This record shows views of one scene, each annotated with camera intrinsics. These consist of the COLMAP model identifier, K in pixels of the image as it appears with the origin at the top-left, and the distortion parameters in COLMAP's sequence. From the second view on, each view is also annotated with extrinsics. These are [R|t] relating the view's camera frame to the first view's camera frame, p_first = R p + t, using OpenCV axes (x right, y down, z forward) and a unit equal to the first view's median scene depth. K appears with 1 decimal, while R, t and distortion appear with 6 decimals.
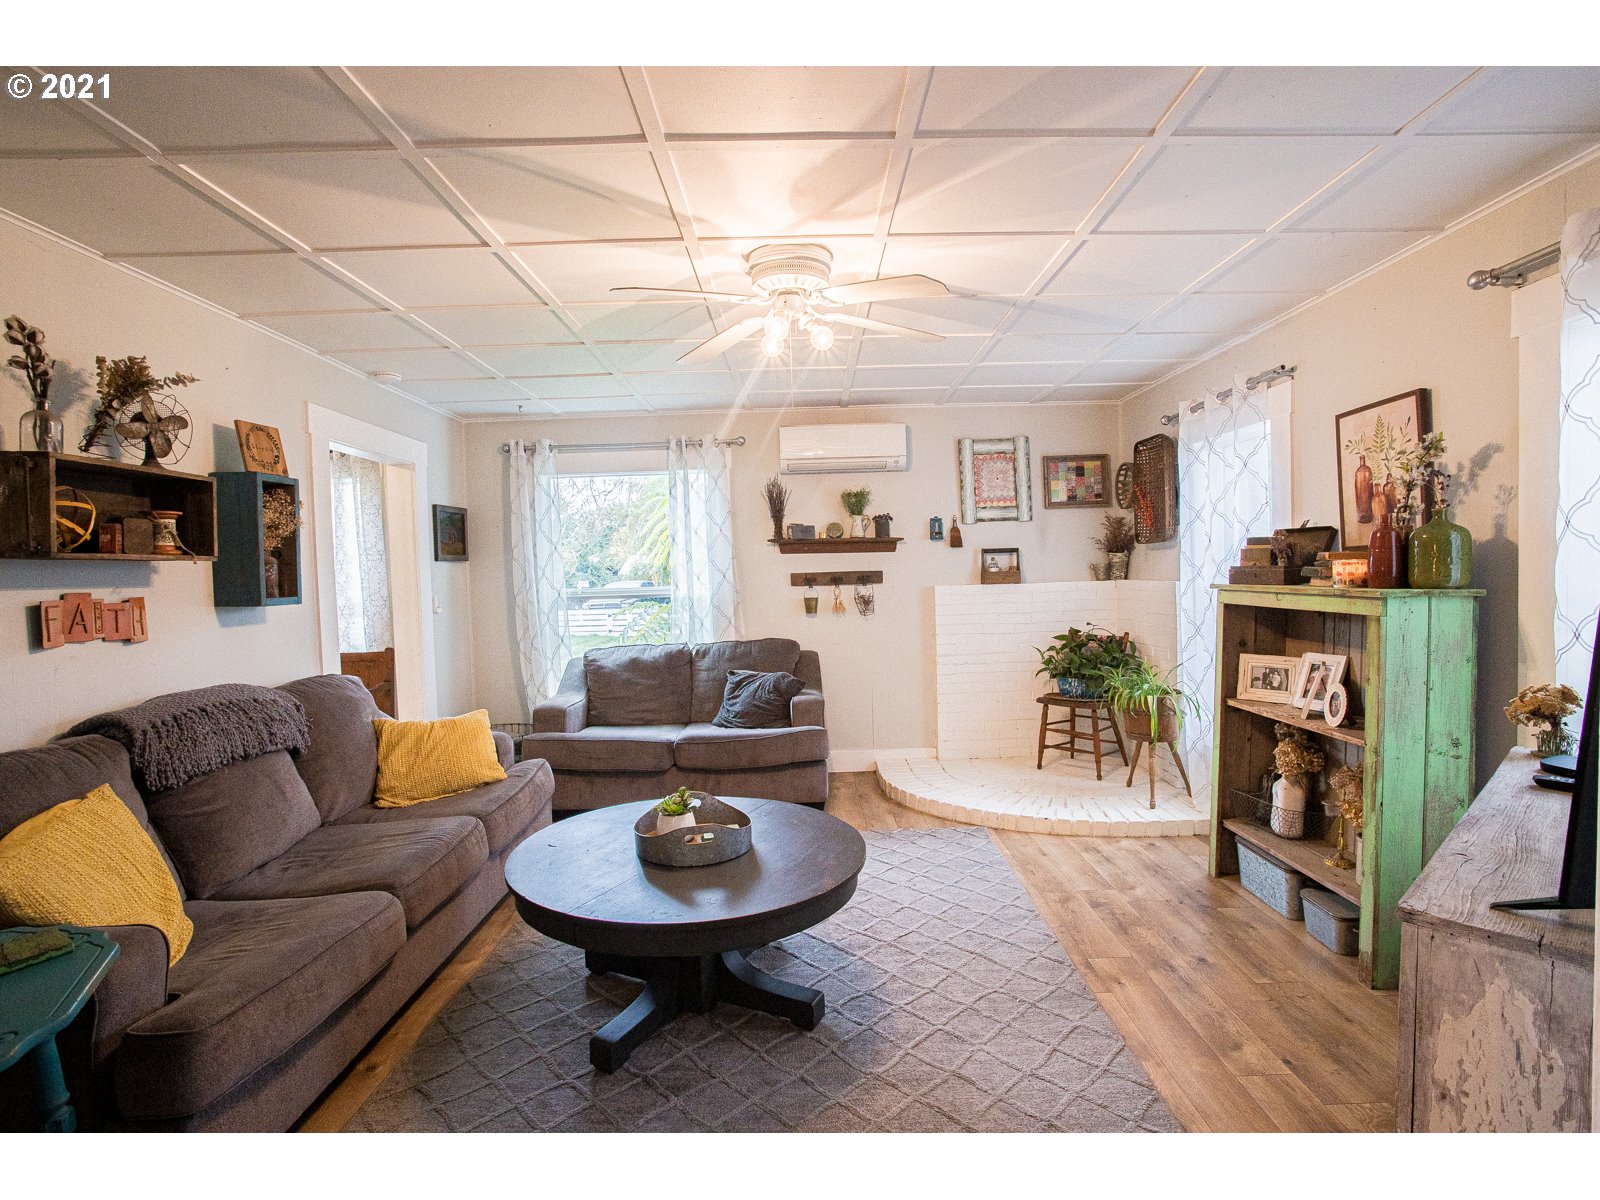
lens RADIAL K [[783.6, 0, 800.0], [0, 783.6, 600.0], [0, 0, 1]] dist [-0.051974, 0.000136]
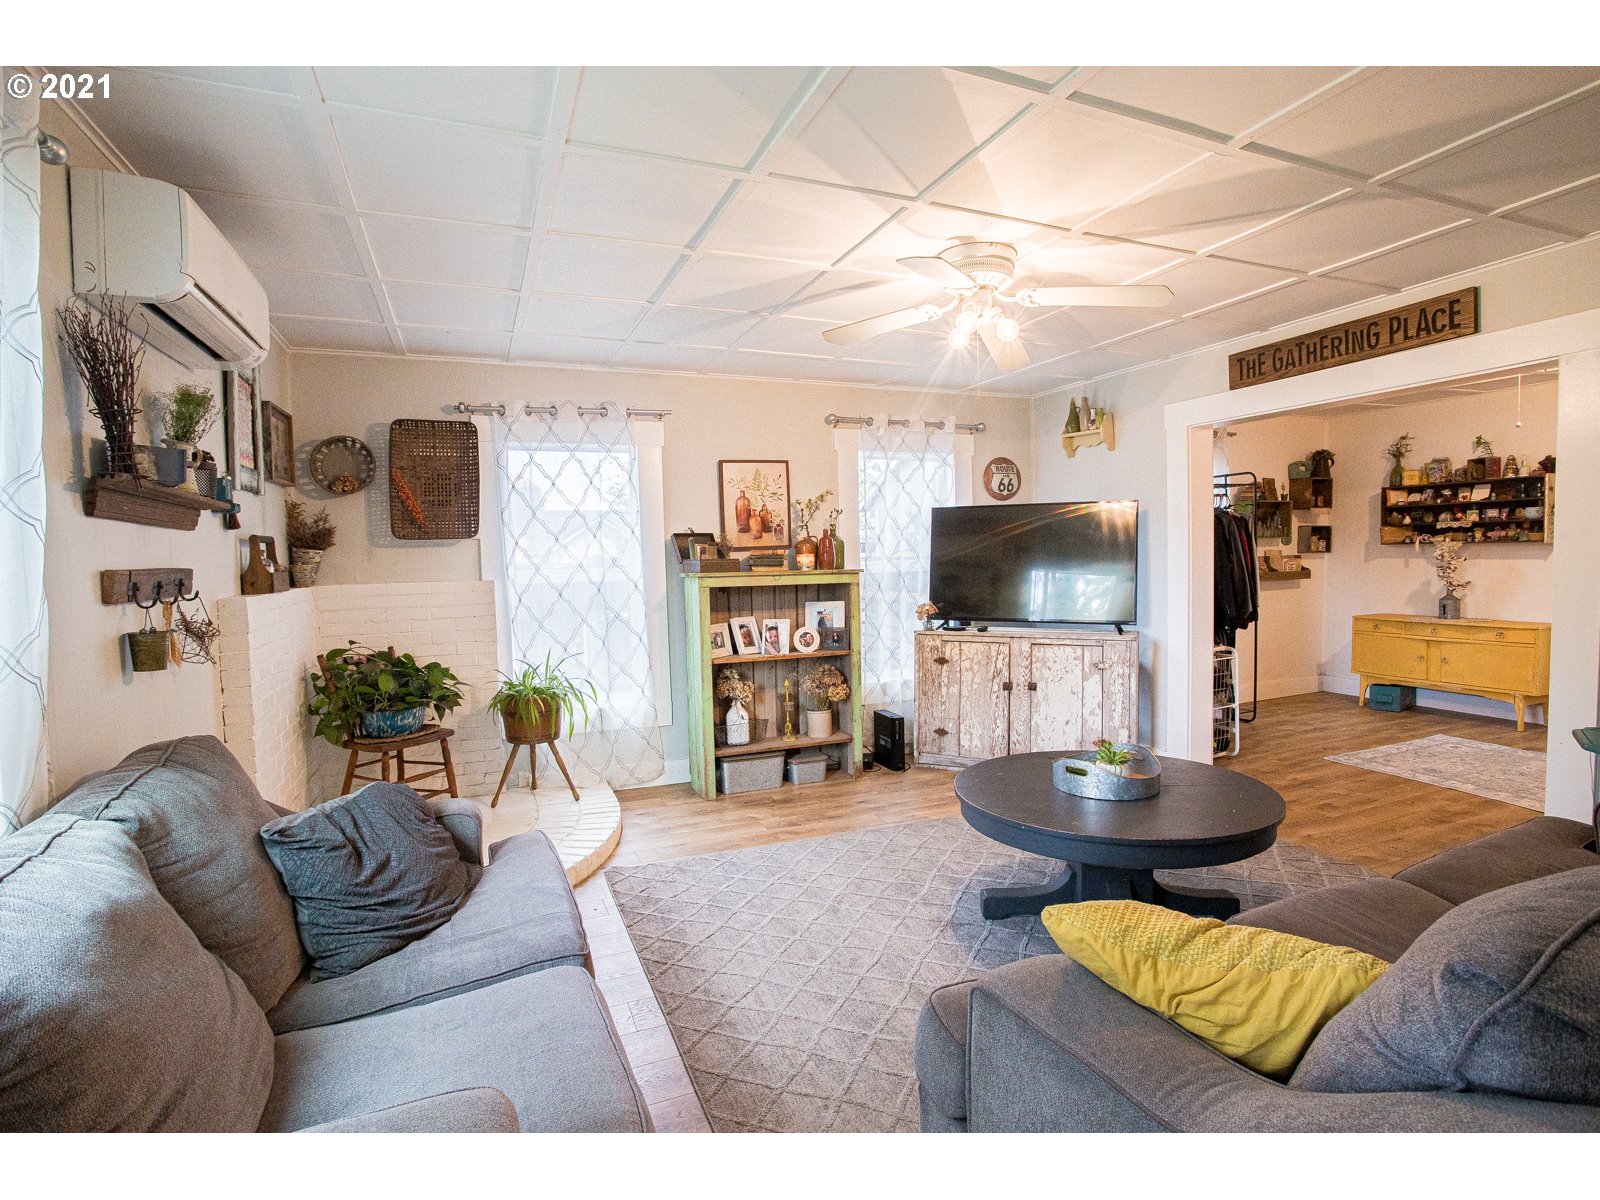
lens RADIAL K [[783.6, 0, 800.0], [0, 783.6, 600.0], [0, 0, 1]] dist [-0.051974, 0.000136]
pose [[-0.395453, -0.024527, 0.918159, -0.812703], [0.056318, 0.997115, 0.050892, -0.035892], [-0.916758, 0.071835, -0.392931, 1.525304]]
